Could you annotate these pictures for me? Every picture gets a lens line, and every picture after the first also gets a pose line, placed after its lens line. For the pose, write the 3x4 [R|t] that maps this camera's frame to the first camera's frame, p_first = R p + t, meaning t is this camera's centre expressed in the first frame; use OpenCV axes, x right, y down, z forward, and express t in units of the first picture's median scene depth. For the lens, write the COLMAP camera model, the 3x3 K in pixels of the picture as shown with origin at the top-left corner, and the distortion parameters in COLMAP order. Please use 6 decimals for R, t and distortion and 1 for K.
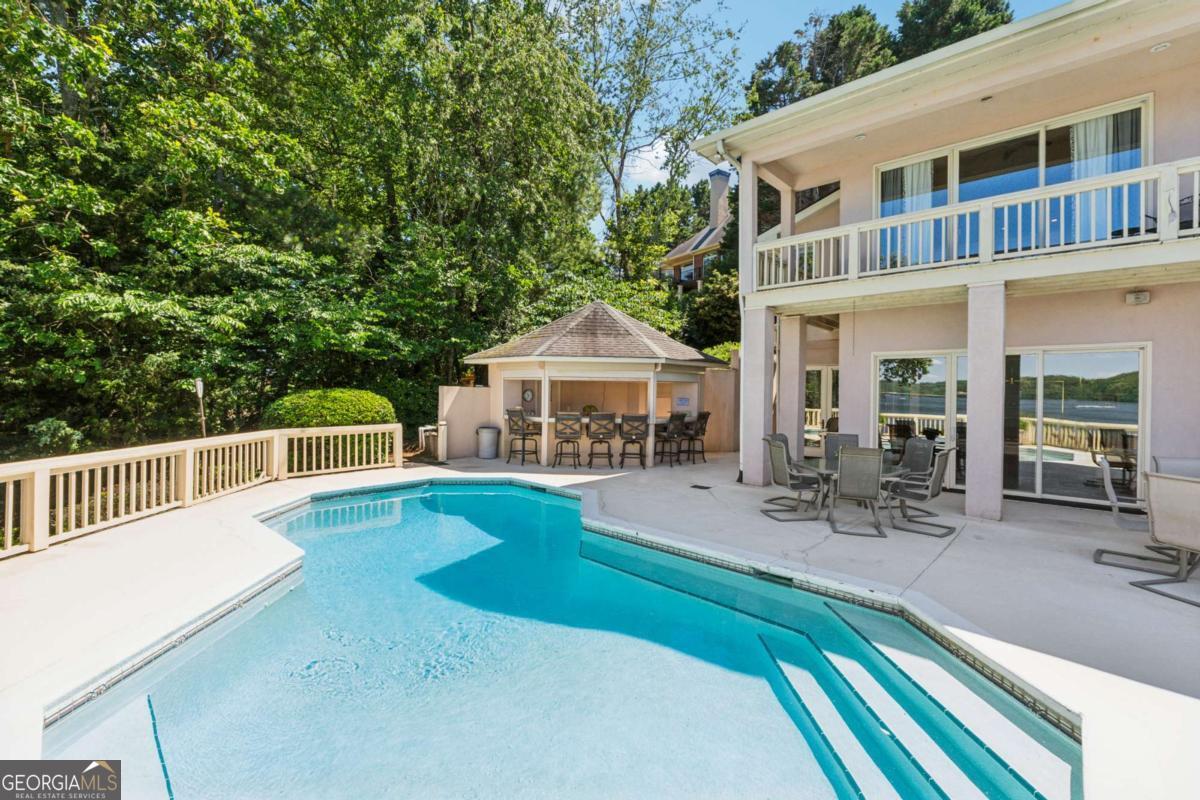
lens RADIAL K [[525.1, 0, 599.3], [0, 525.1, 383.9], [0, 0, 1]] dist [-0.002346, -0.000521]
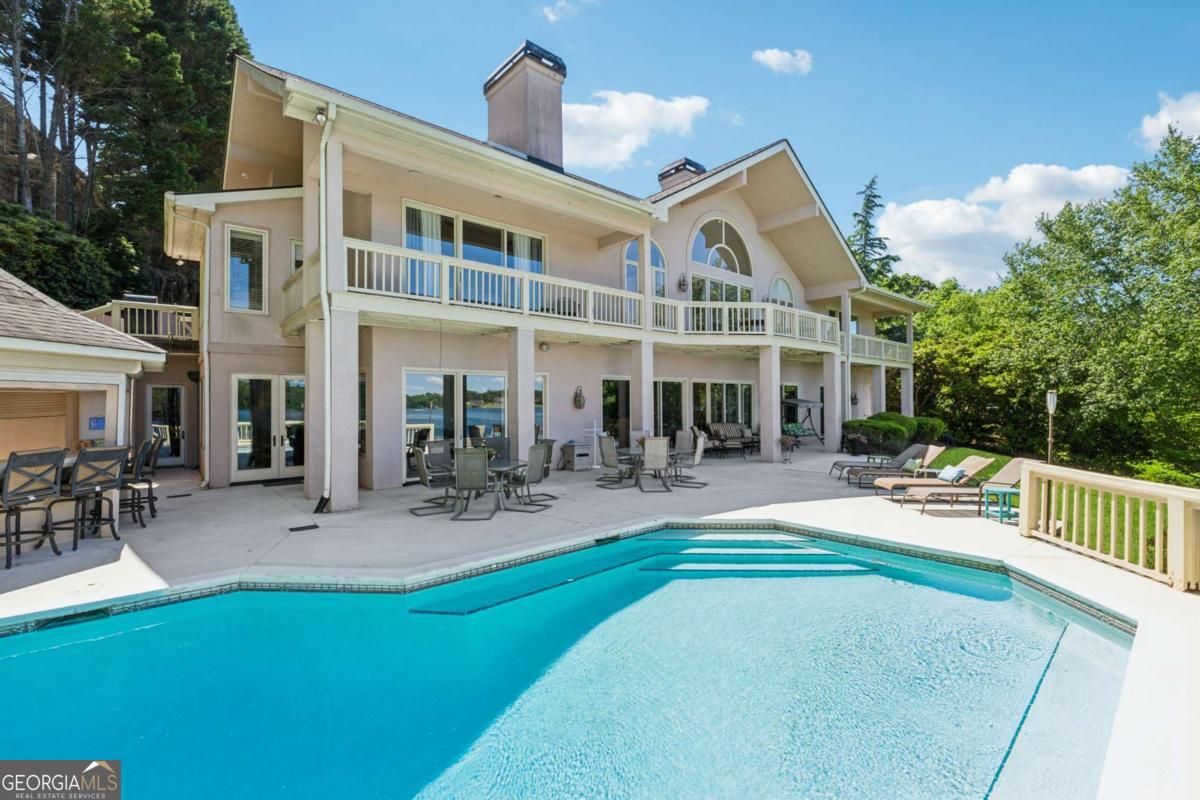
lens RADIAL K [[517.7, 0, 599.1], [0, 517.7, 401.8], [0, 0, 1]] dist [-0.000723, -0.000133]
pose [[0.096977, -0.009387, 0.995242, -0.637847], [0.000156, 0.999956, 0.009417, 0.002894], [-0.995287, -0.000758, 0.096974, 0.583677]]
